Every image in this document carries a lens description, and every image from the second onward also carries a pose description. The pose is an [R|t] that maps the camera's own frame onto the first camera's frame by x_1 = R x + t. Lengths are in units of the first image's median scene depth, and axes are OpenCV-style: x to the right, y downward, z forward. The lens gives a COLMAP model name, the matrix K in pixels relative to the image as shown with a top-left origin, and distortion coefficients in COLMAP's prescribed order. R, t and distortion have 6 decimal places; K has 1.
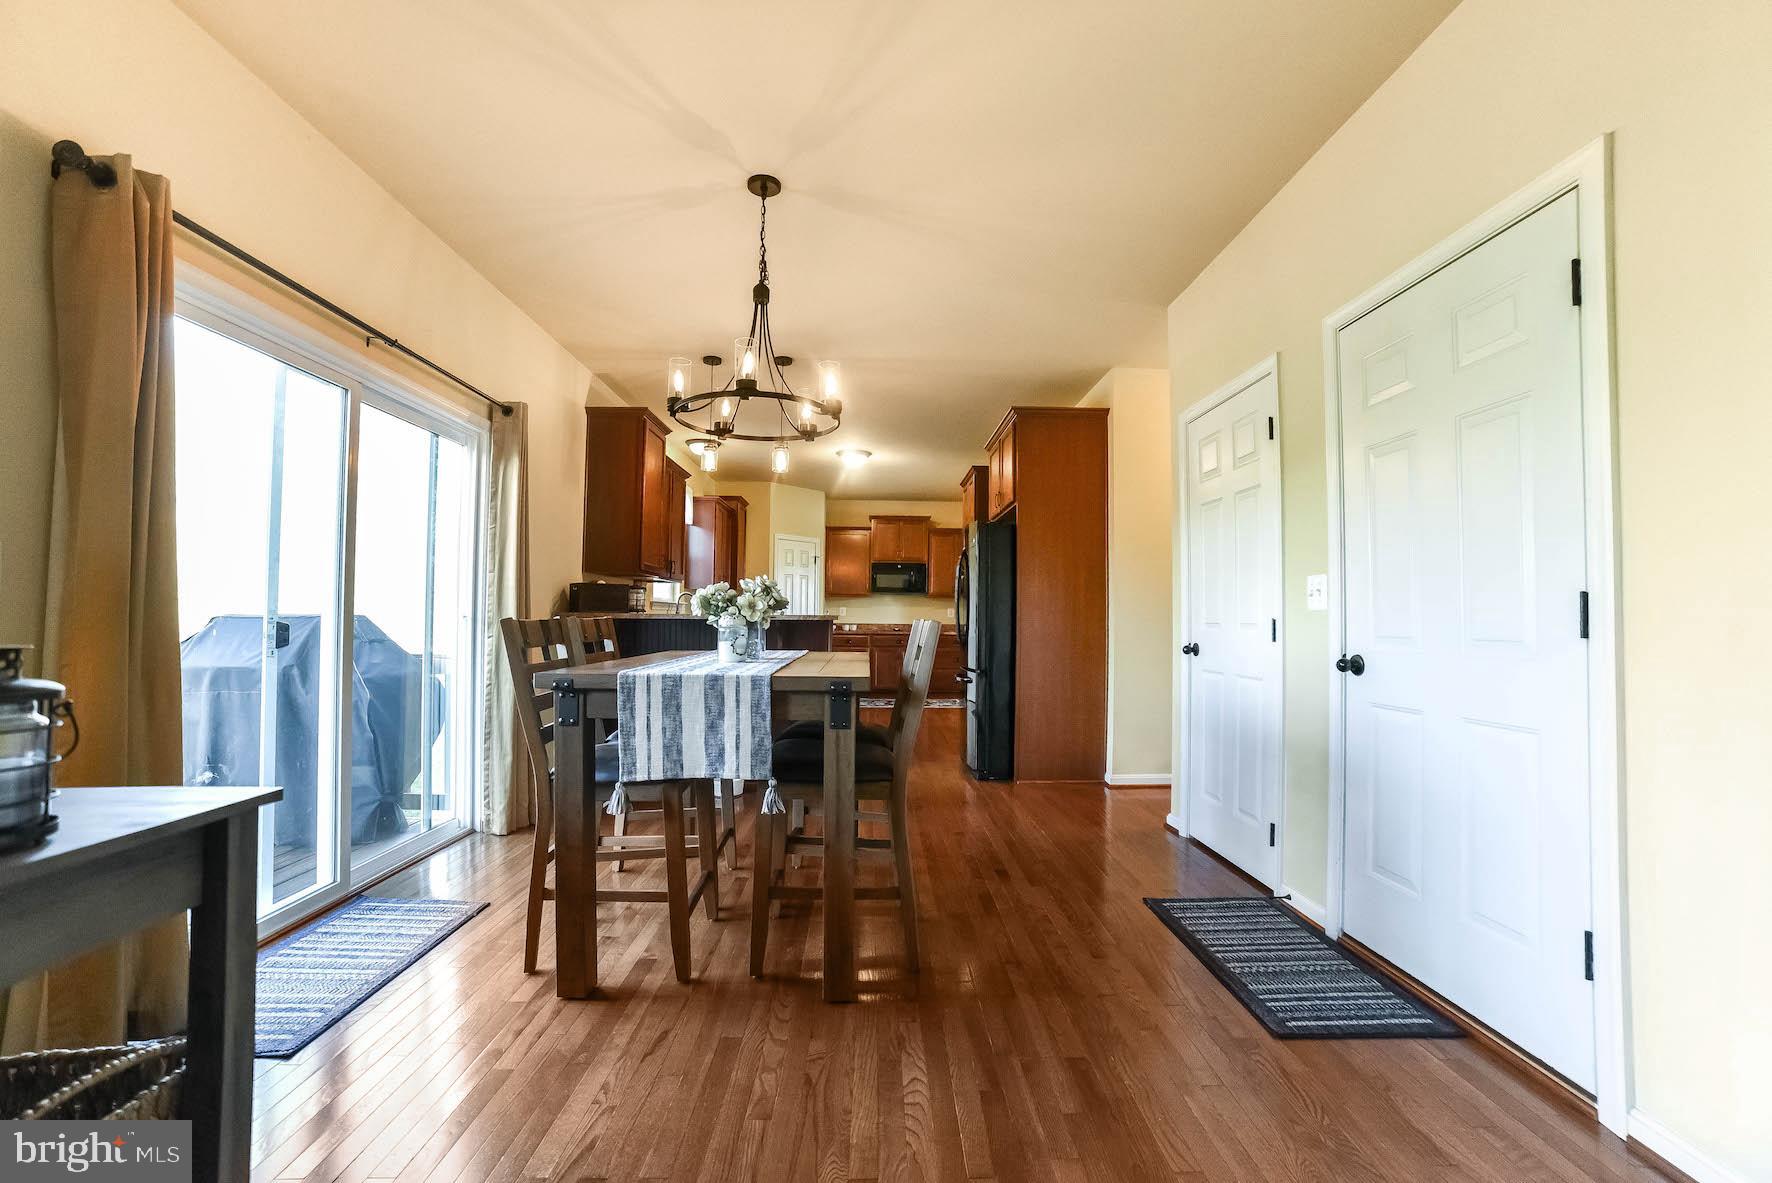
lens RADIAL K [[723.2, 0, 885.9], [0, 723.2, 603.8], [0, 0, 1]] dist [-0.089062, 0.037835]
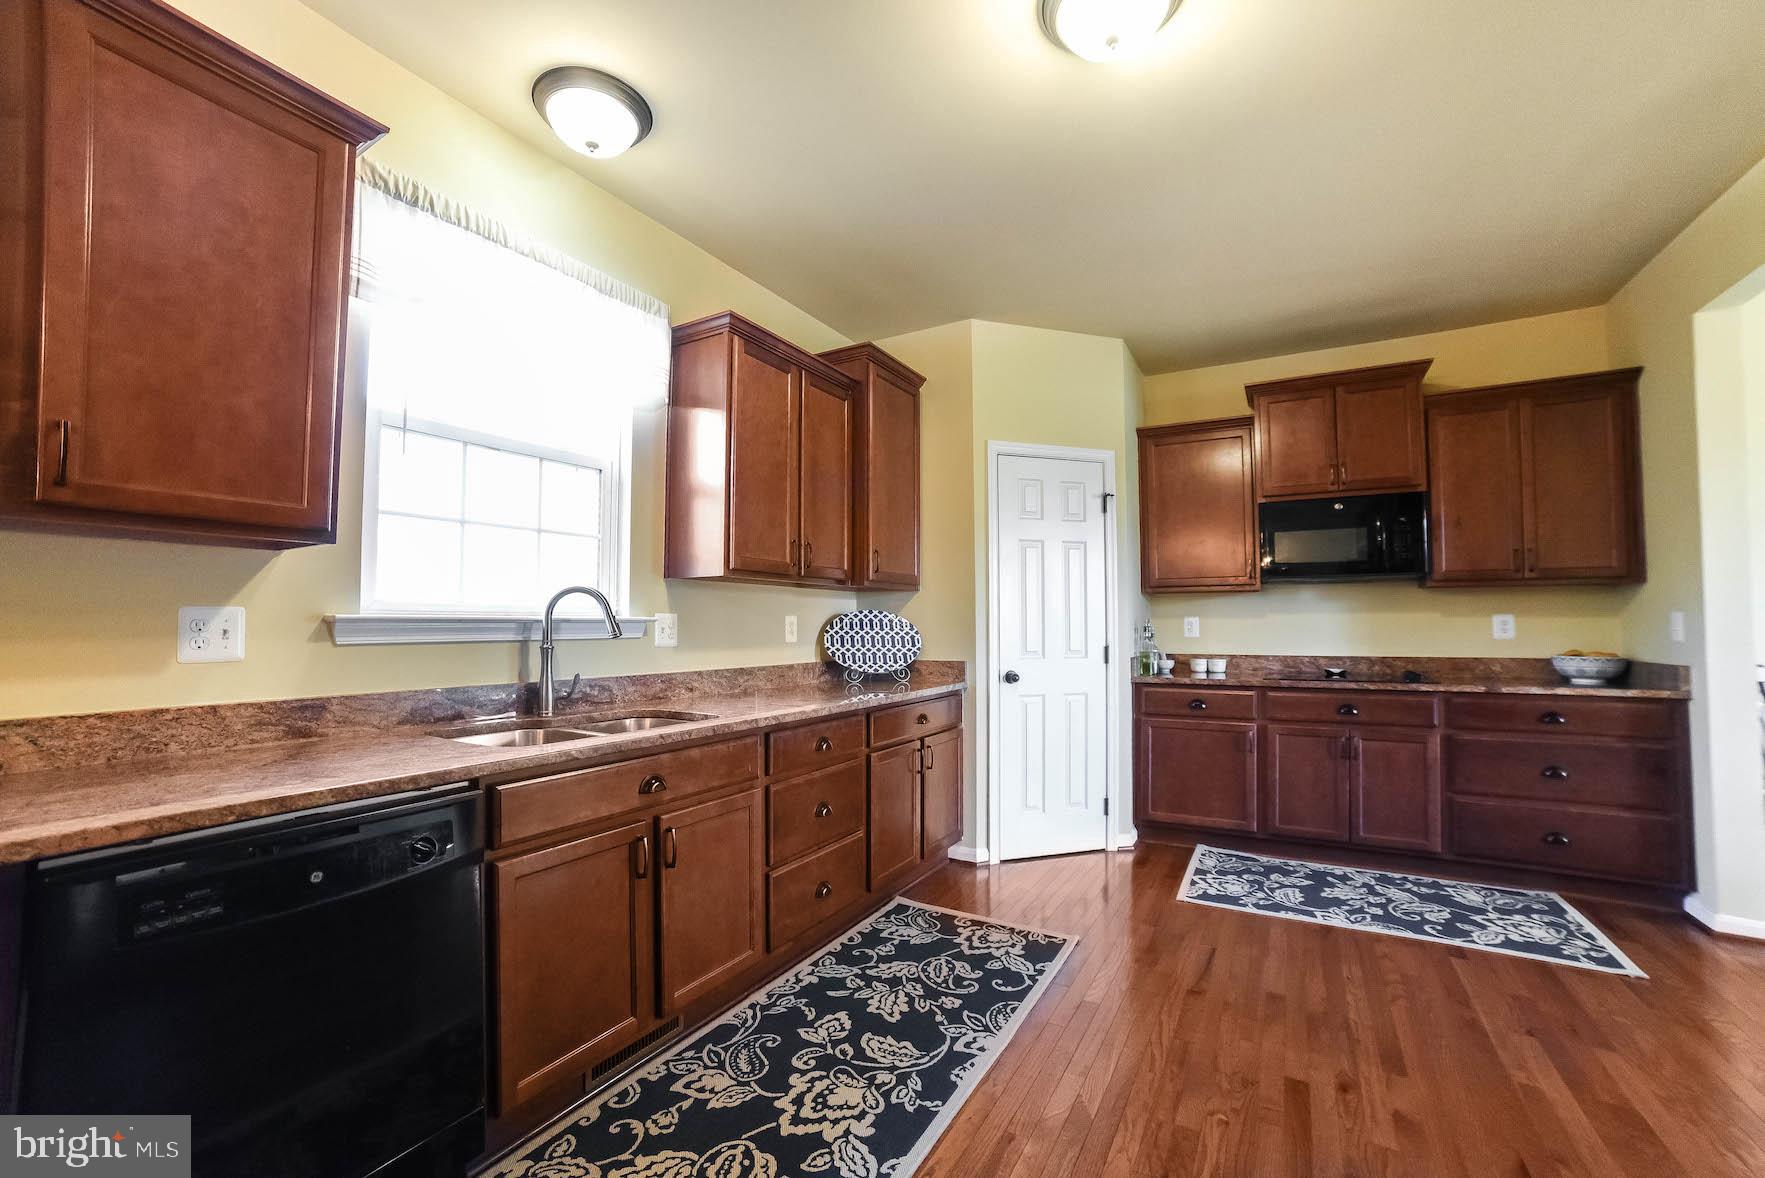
lens RADIAL K [[720.4, 0, 882.4], [0, 720.4, 601.2], [0, 0, 1]] dist [-0.089062, 0.037835]
pose [[0.855897, -0.031360, -0.516194, 0.002526], [0.018875, 0.999389, -0.029418, 0.010929], [0.516801, 0.015436, 0.855966, 1.537069]]
